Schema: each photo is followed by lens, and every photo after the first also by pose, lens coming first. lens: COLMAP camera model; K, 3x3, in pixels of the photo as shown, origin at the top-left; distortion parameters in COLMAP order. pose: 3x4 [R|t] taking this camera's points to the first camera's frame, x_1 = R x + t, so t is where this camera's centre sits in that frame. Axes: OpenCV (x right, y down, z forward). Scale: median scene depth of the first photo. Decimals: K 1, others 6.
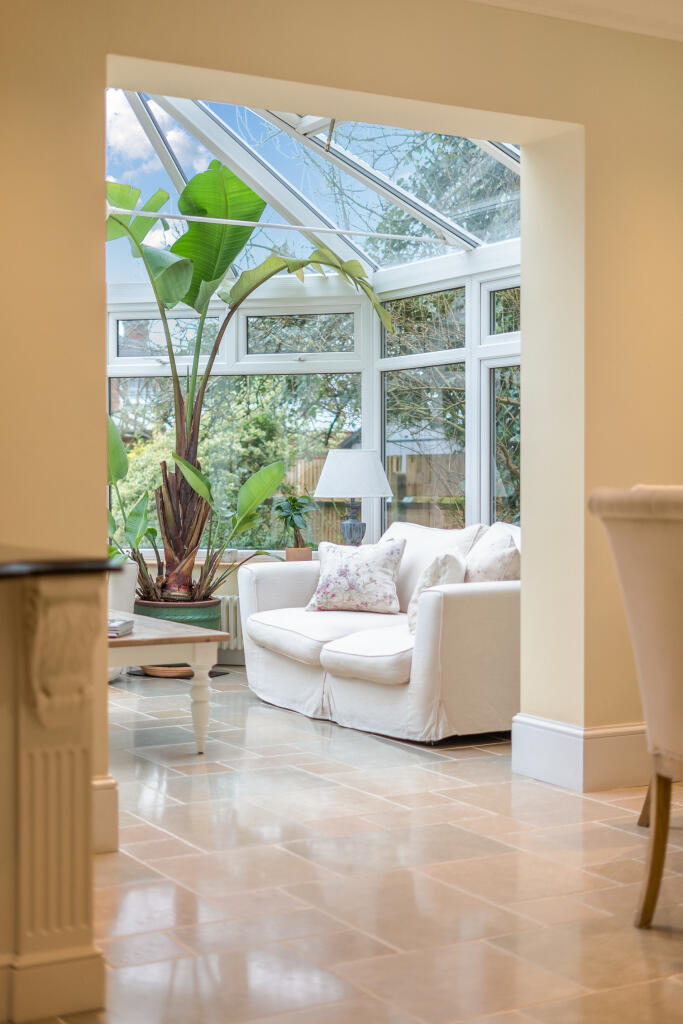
lens RADIAL K [[1493.1, 0, 288.7], [0, 1493.1, 492.2], [0, 0, 1]] dist [-0.017840, 0.000000]
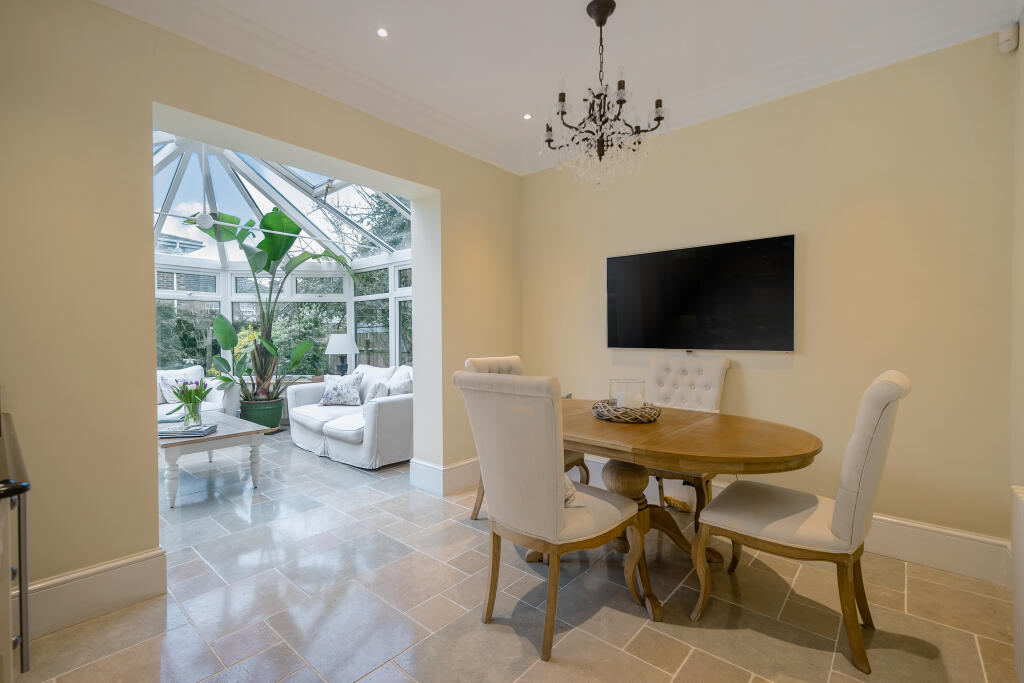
lens RADIAL K [[452.3, 0, 505.2], [0, 452.3, 340.8], [0, 0, 1]] dist [-0.010280, 0.000076]
pose [[0.936175, -0.009938, 0.351394, 0.034773], [0.009114, 0.999950, 0.003999, -0.018656], [-0.351416, -0.000541, 0.936219, 0.232576]]
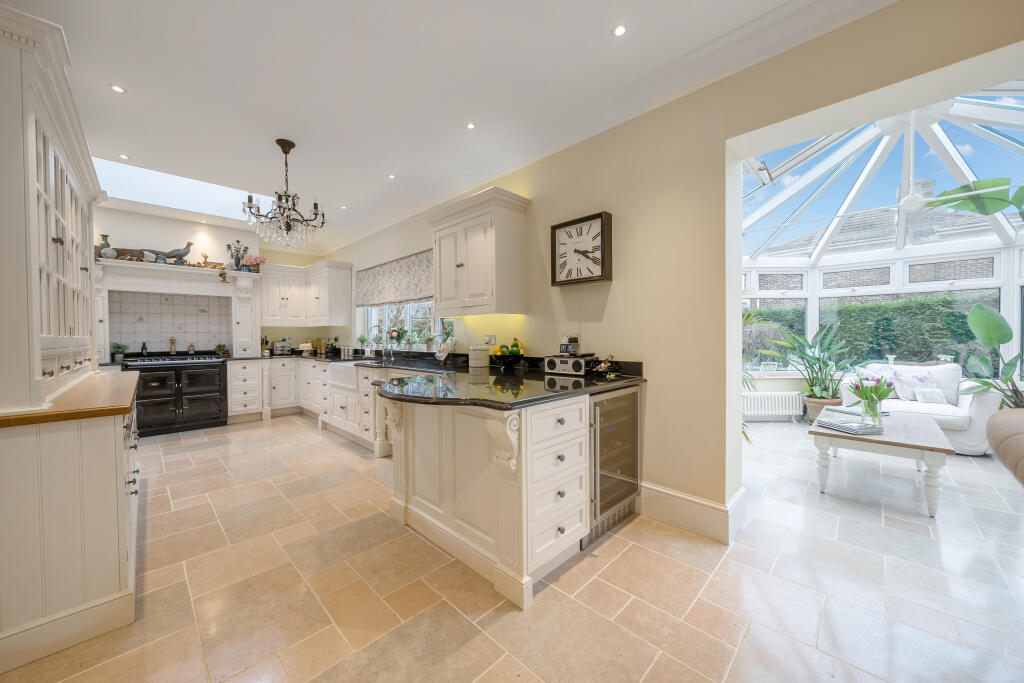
lens RADIAL K [[370.8, 0, 506.7], [0, 370.8, 341.4], [0, 0, 1]] dist [-0.002652, -0.000148]
pose [[0.285779, 0.010215, -0.958241, 0.149554], [0.001945, 0.999935, 0.011240, -0.019263], [0.958293, -0.005076, 0.285741, 0.328313]]
